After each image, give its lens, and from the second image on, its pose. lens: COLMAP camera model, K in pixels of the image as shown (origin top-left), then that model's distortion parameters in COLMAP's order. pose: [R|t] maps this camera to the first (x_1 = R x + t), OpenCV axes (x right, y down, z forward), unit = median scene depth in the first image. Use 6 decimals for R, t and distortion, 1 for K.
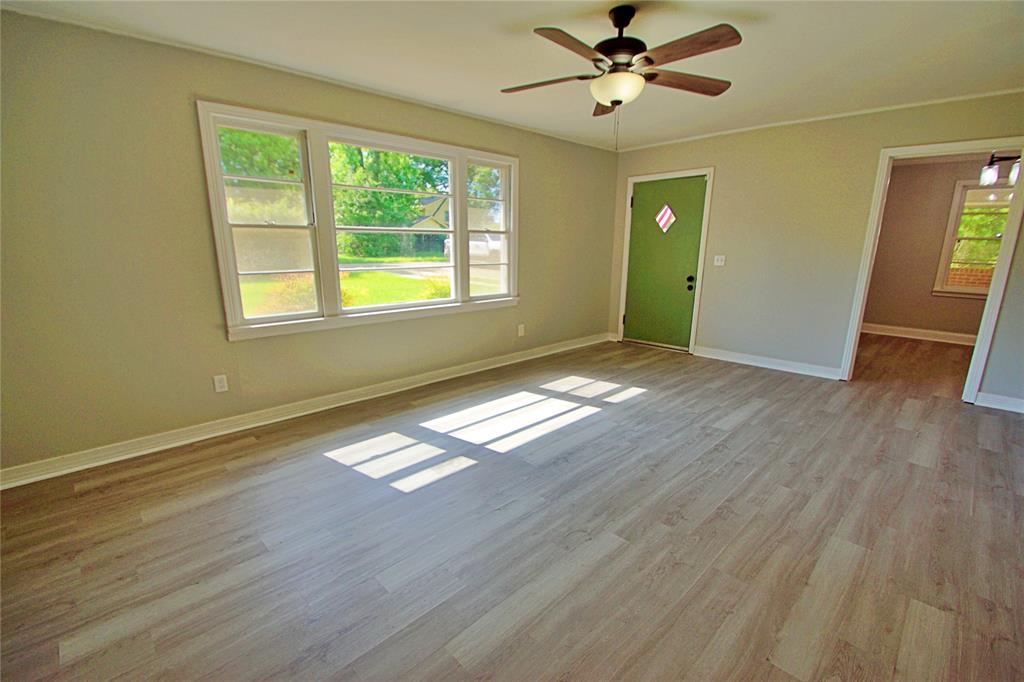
lens RADIAL K [[449.8, 0, 509.9], [0, 449.8, 349.9], [0, 0, 1]] dist [0.016478, -0.017746]
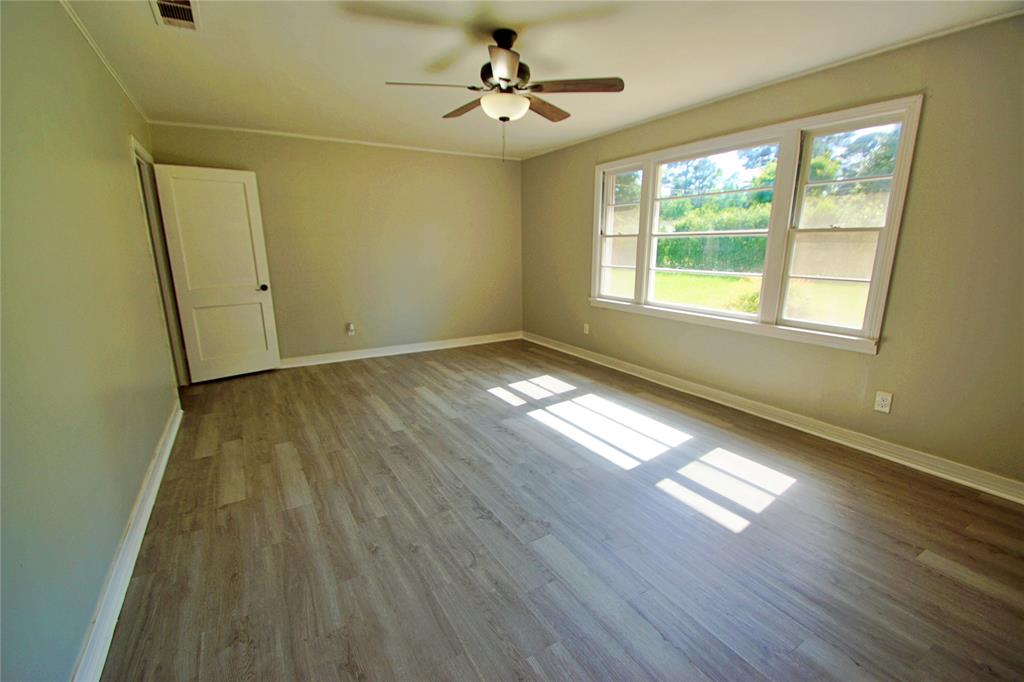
lens RADIAL K [[453.9, 0, 511.6], [0, 453.9, 353.5], [0, 0, 1]] dist [-0.010032, 0.000351]
pose [[-0.229234, 0.222782, -0.947534, 0.885057], [-0.225547, 0.934804, 0.274355, -0.203706], [0.946879, 0.276605, -0.164041, 0.862055]]
